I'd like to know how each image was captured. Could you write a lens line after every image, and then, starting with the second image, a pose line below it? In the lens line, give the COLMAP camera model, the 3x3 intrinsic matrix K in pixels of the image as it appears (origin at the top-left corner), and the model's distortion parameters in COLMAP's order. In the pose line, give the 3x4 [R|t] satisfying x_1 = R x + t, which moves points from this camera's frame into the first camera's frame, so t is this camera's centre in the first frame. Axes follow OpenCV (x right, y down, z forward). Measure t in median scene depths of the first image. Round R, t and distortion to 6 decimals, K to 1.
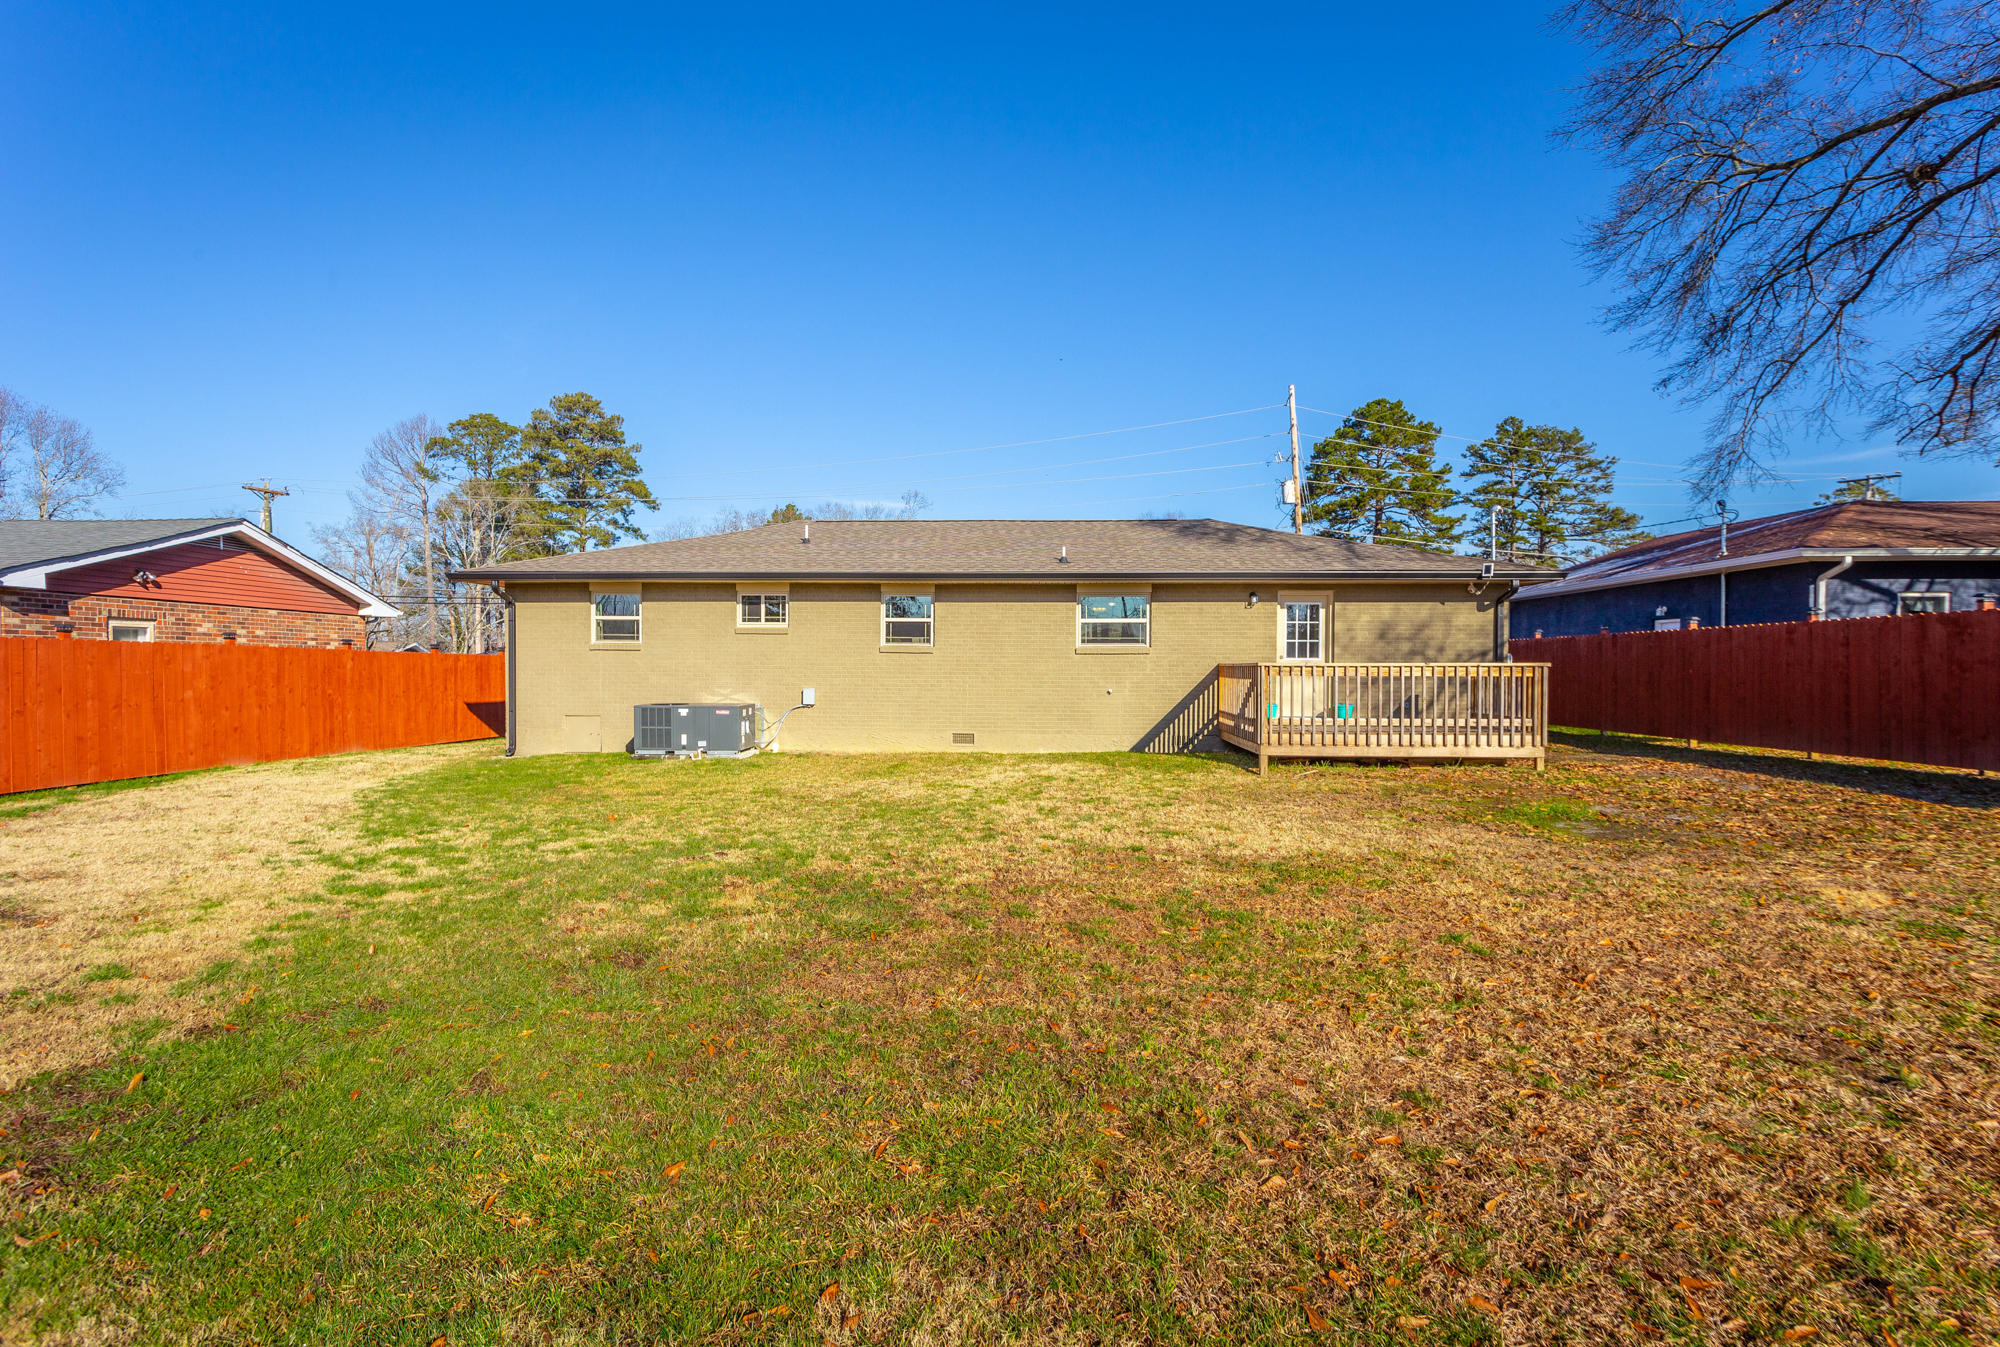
lens RADIAL K [[964.7, 0, 991.6], [0, 964.7, 676.7], [0, 0, 1]] dist [-0.002233, 0.000119]
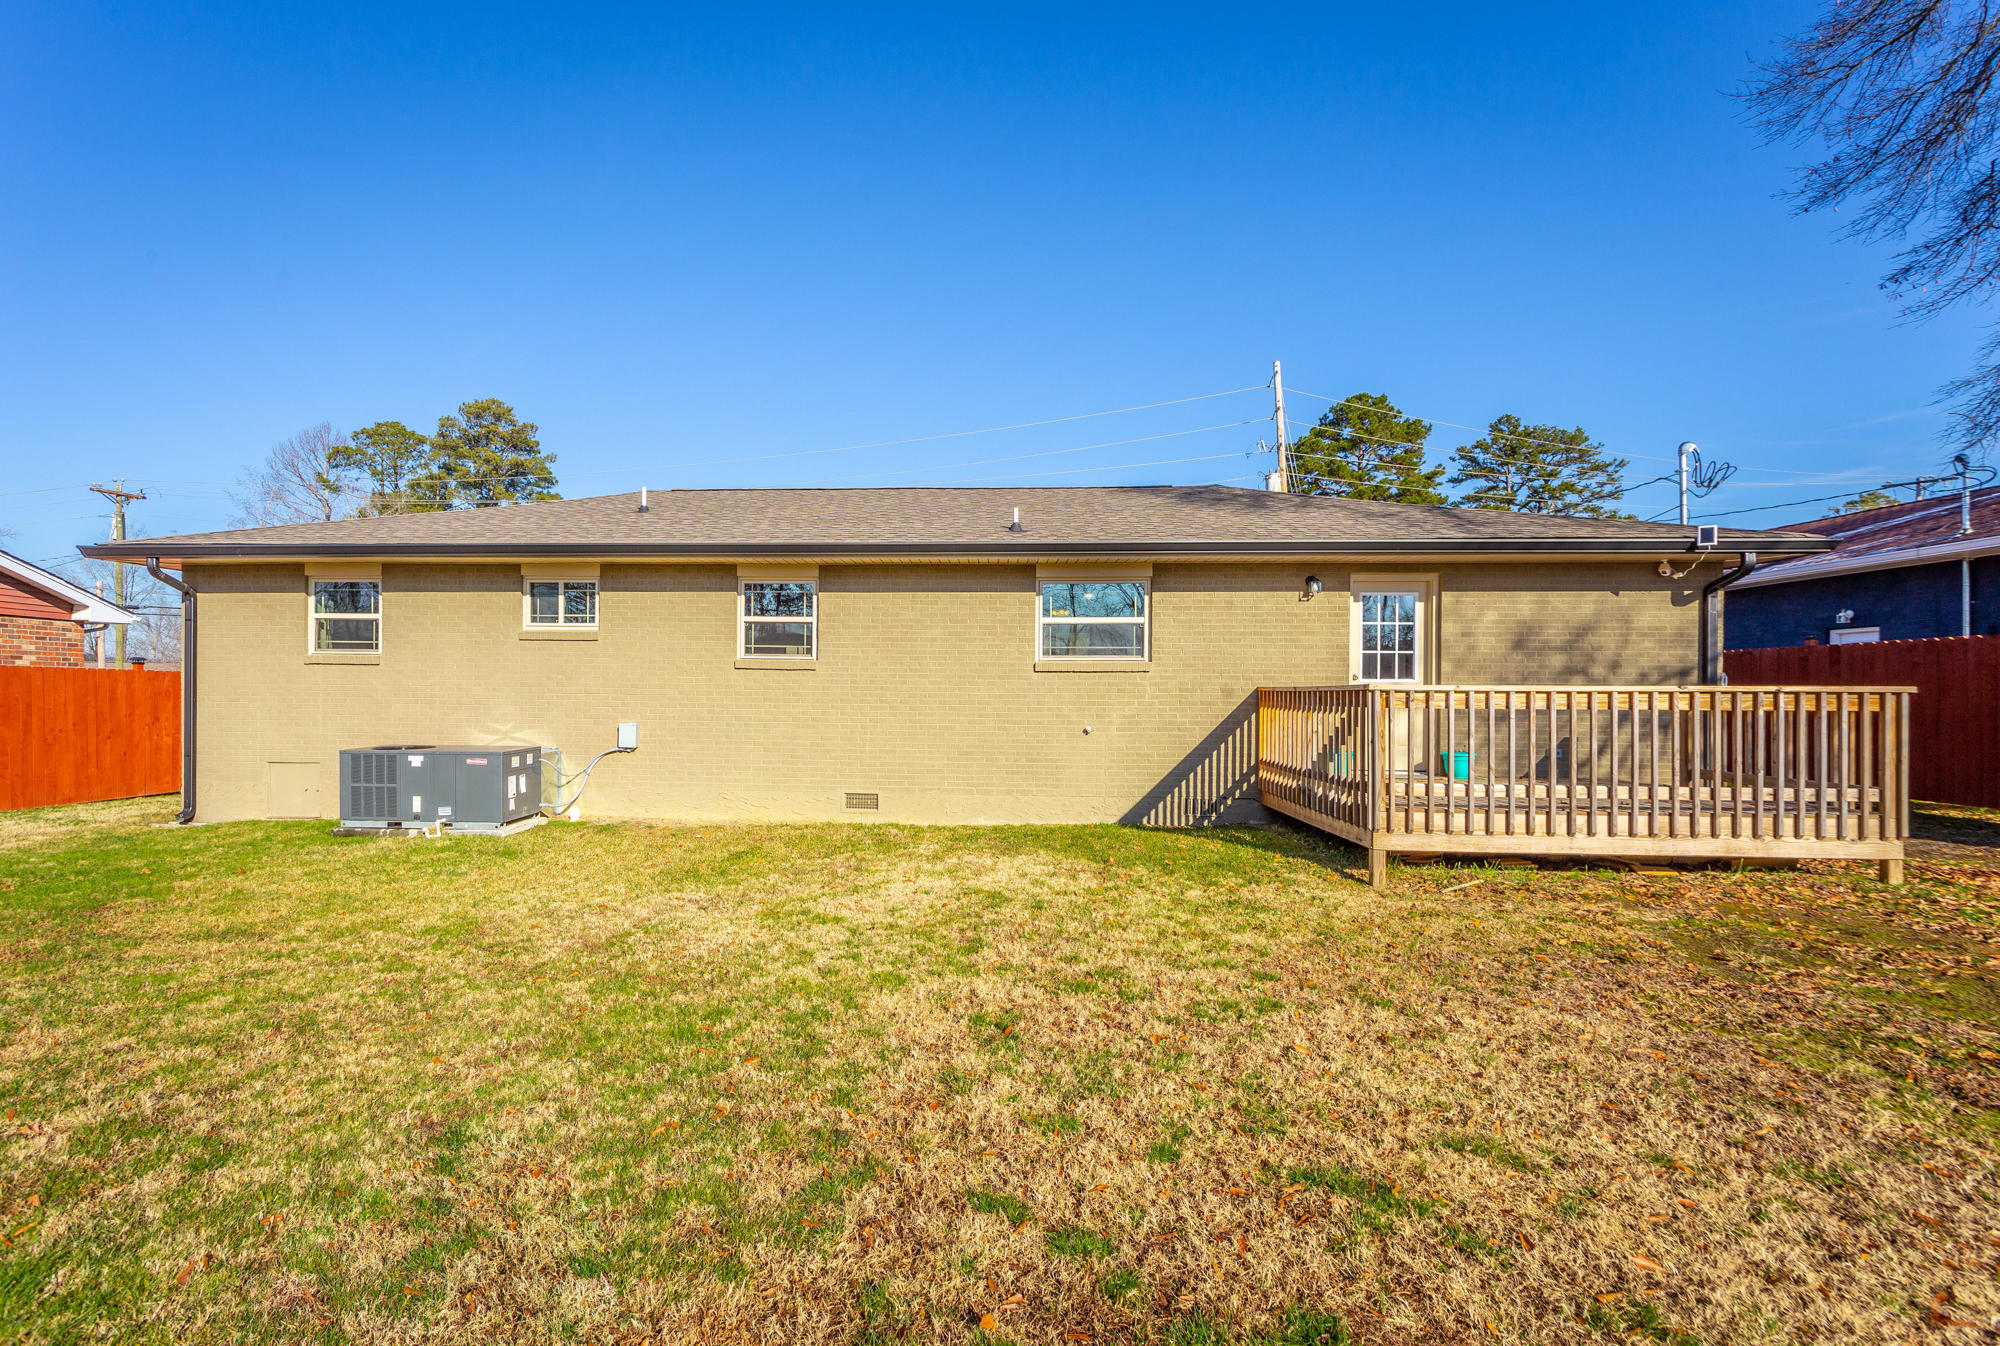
lens RADIAL K [[979.8, 0, 909.5], [0, 979.8, 694.6], [0, 0, 1]] dist [-0.002116, -0.000038]
pose [[0.999752, 0.002985, -0.022089, 0.016924], [-0.003150, 0.999967, -0.007428, -0.002816], [0.022066, 0.007495, 0.999728, 0.324403]]
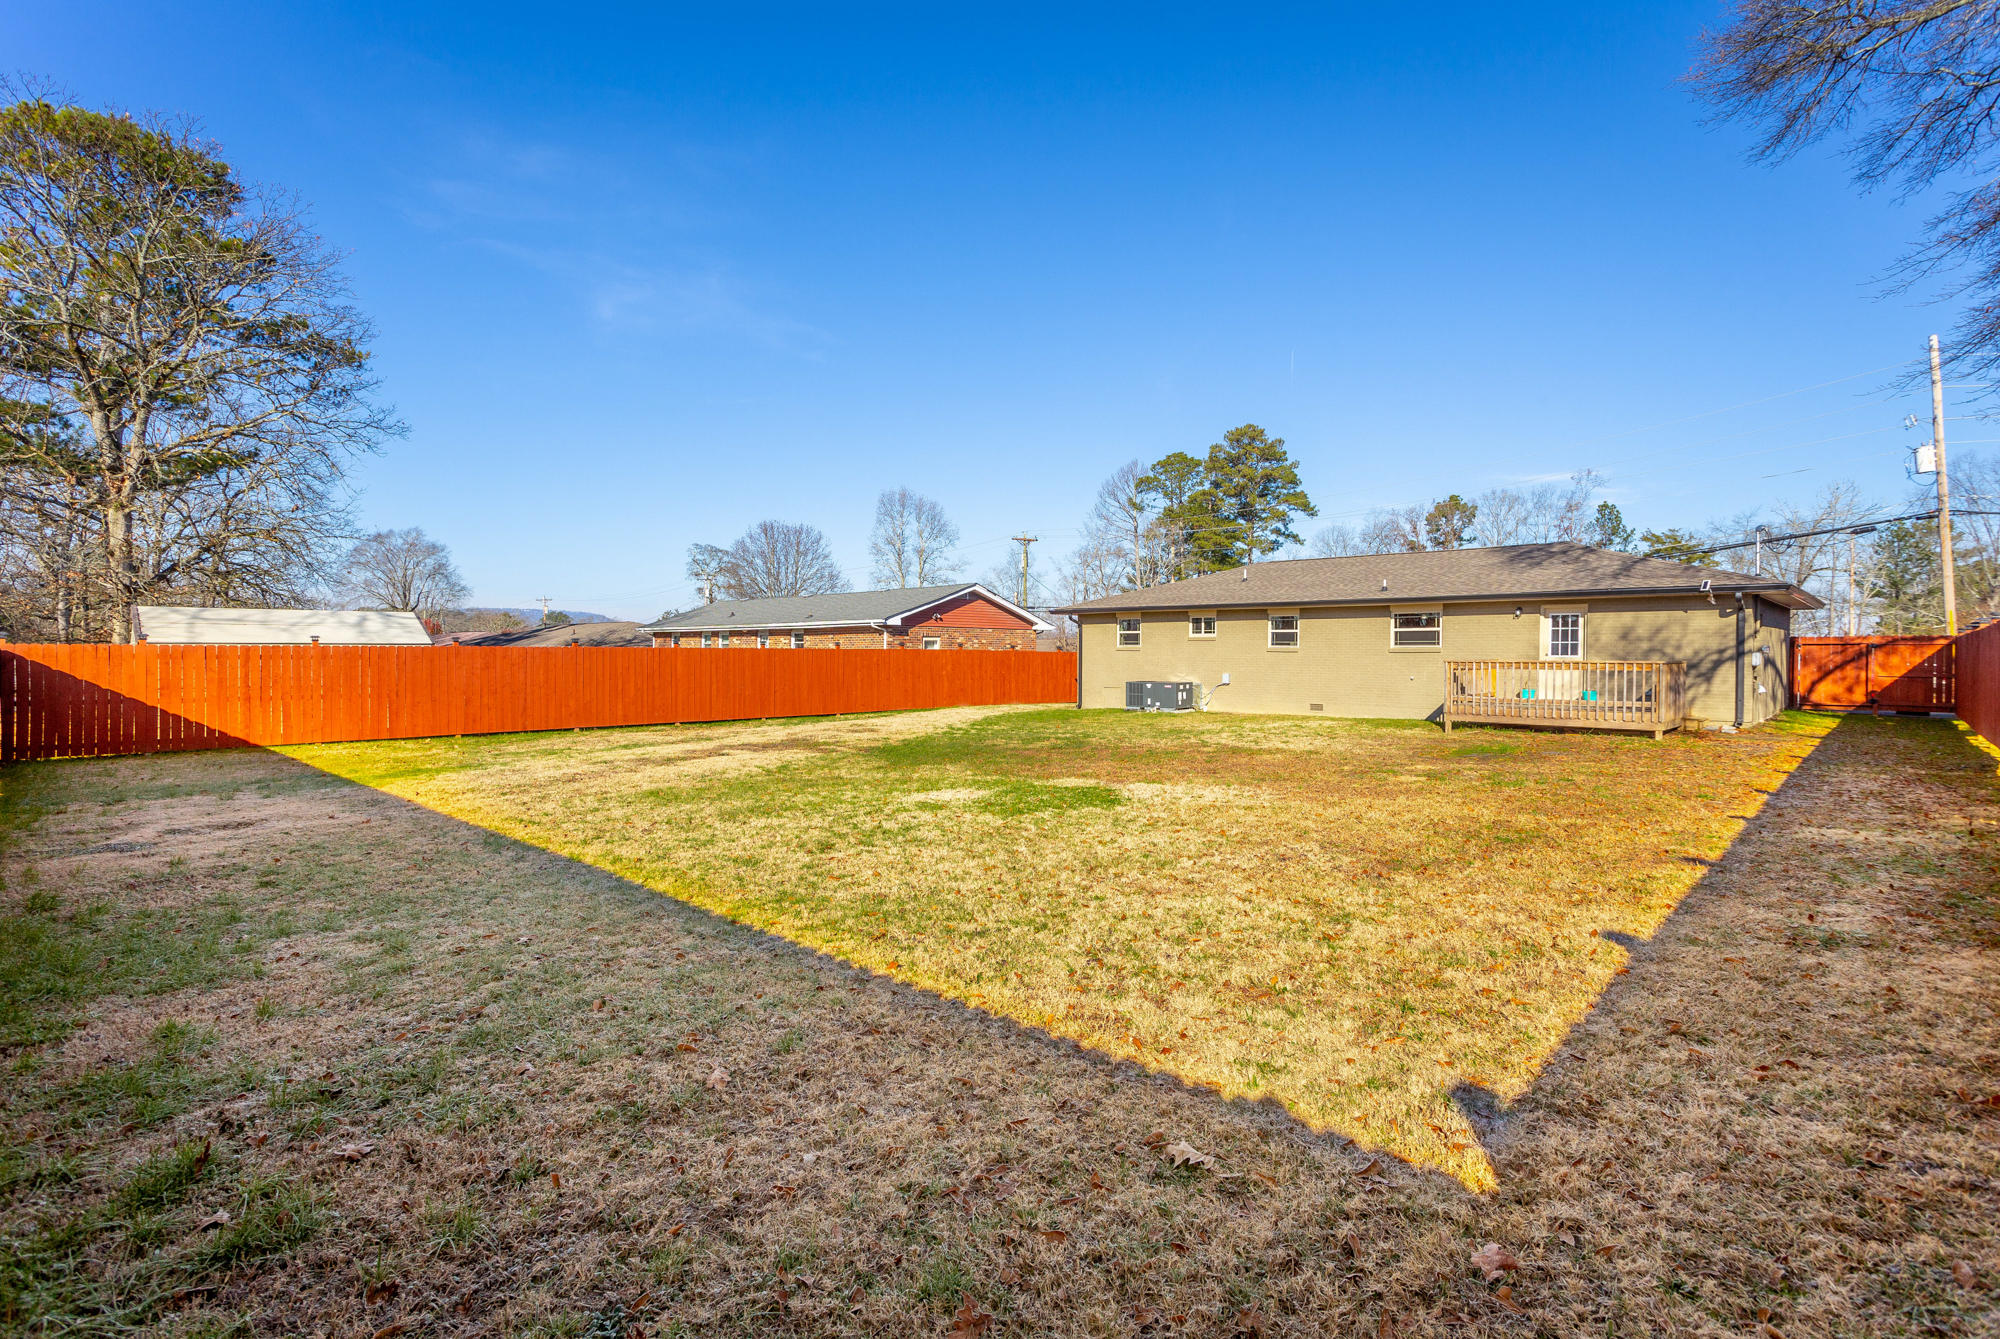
lens RADIAL K [[946.1, 0, 1000.0], [0, 946.1, 669.5], [0, 0, 1]] dist [-0.012773, 0.000247]
pose [[0.761774, 0.009792, -0.647769, 0.543224], [-0.006142, 0.999950, 0.007892, -0.005160], [0.647814, -0.002033, 0.761796, -0.463462]]
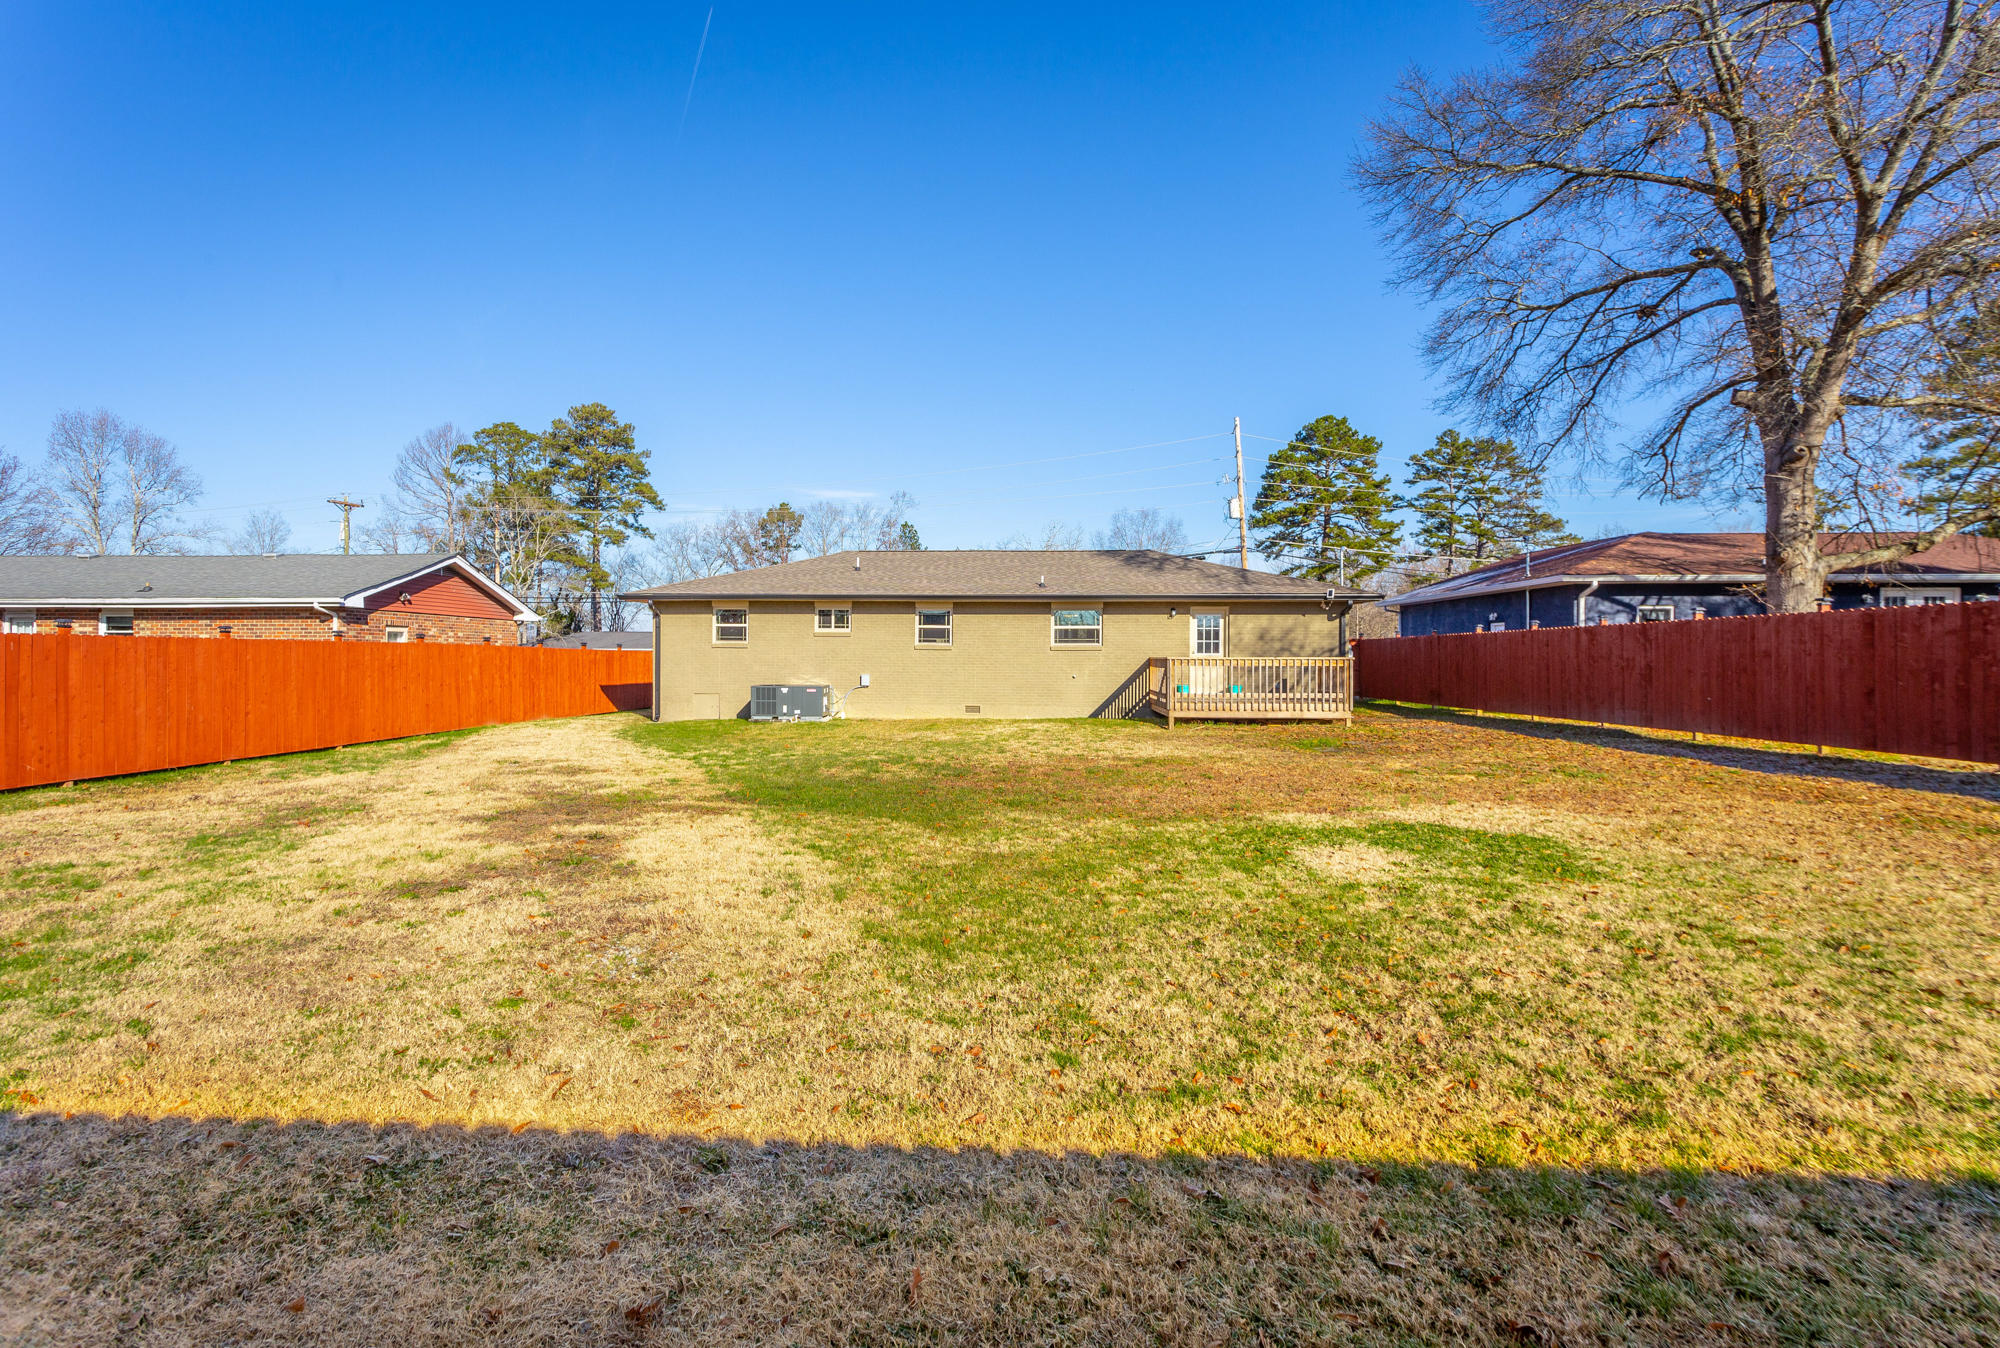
lens RADIAL K [[968.4, 0, 962.6], [0, 968.4, 638.0], [0, 0, 1]] dist [-0.001000, 0.000178]
pose [[0.999962, -0.000514, -0.008679, -0.030438], [0.000266, 0.999590, -0.028634, -0.000708], [0.008690, 0.028631, 0.999552, -0.429147]]
